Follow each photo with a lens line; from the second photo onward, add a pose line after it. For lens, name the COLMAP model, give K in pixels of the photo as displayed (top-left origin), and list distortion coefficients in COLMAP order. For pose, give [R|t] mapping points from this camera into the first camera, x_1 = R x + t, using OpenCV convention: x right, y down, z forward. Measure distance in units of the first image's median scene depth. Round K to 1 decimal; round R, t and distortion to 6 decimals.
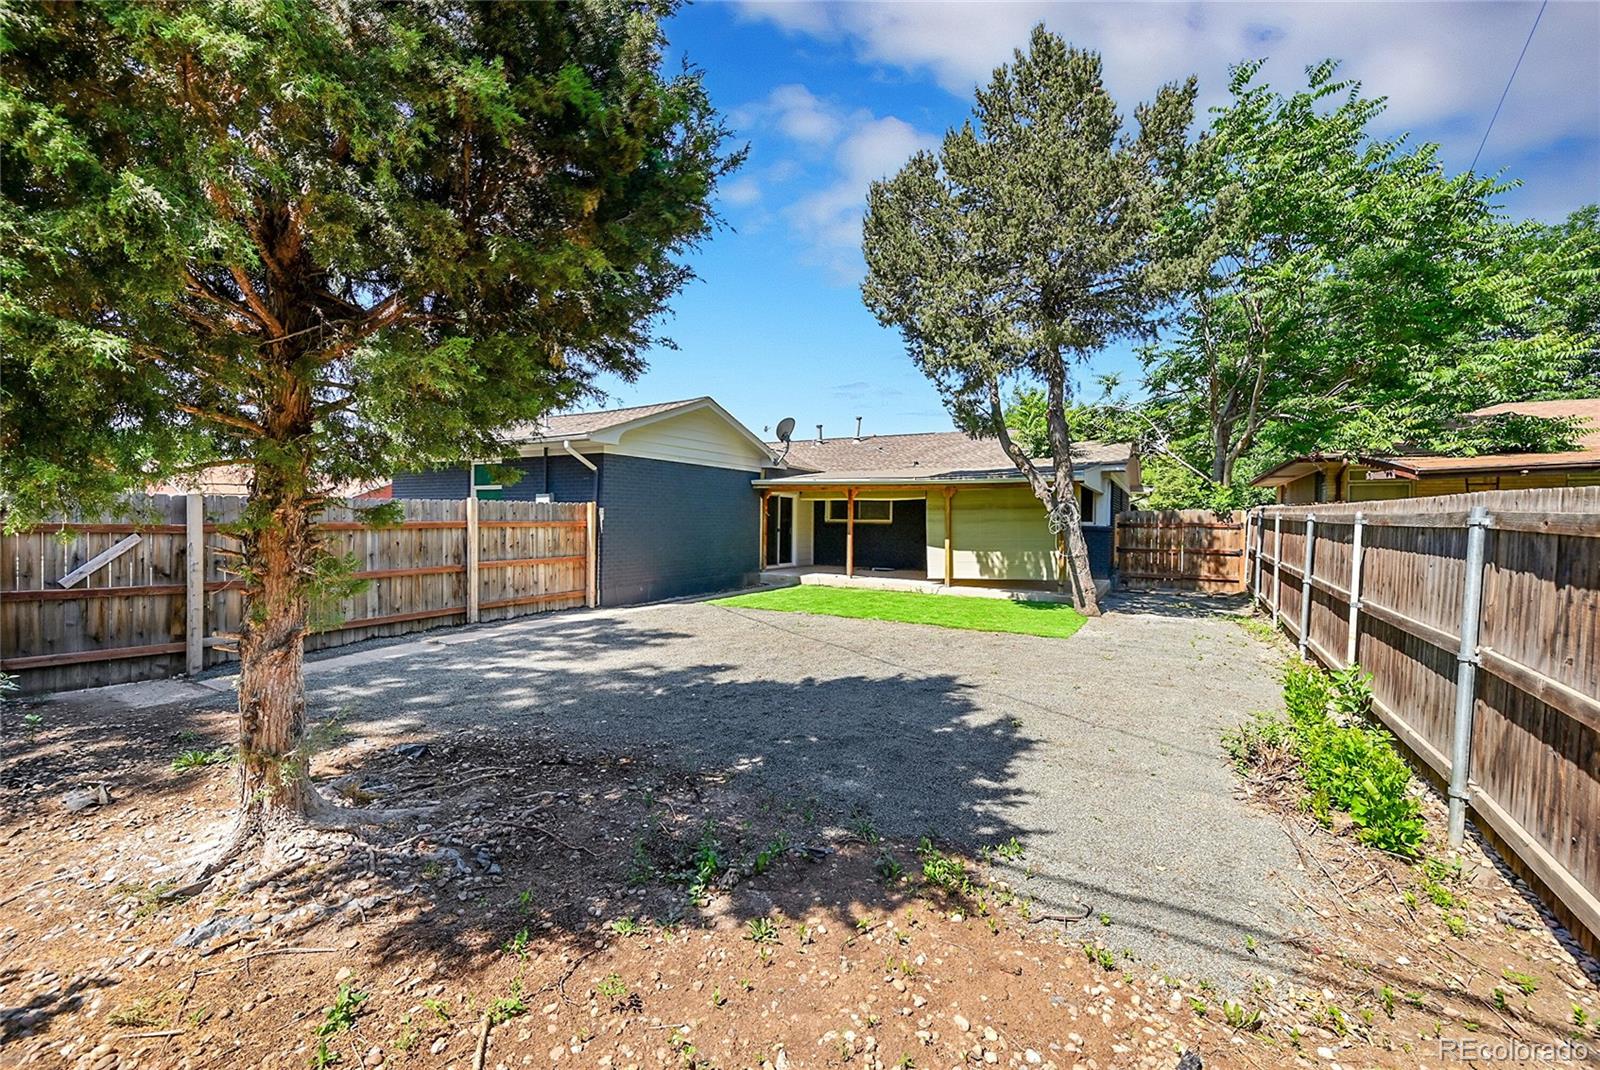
lens RADIAL K [[648.0, 0, 813.2], [0, 648.0, 524.9], [0, 0, 1]] dist [-0.002095, -0.000117]
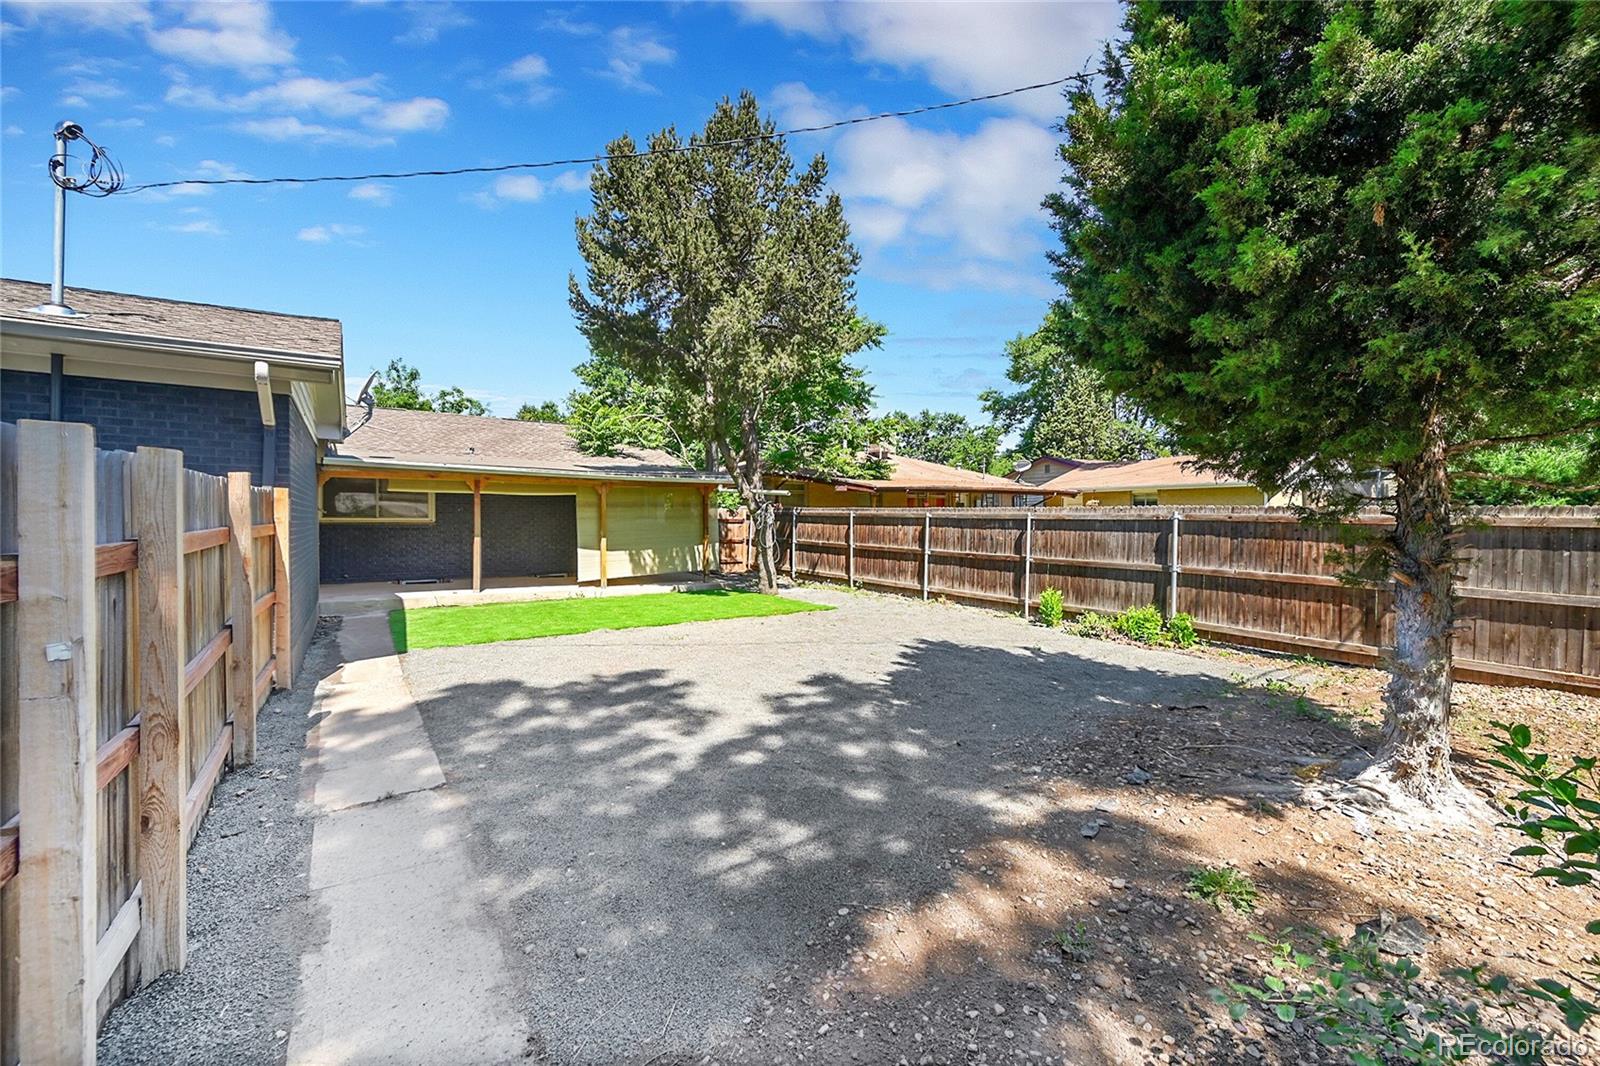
lens RADIAL K [[648.0, 0, 813.2], [0, 648.0, 522.9], [0, 0, 1]] dist [-0.002095, -0.000117]
pose [[0.416625, -0.015296, 0.908950, -0.562185], [0.013381, 0.999853, 0.010692, -0.006229], [-0.908980, 0.007708, 0.416769, 0.356656]]
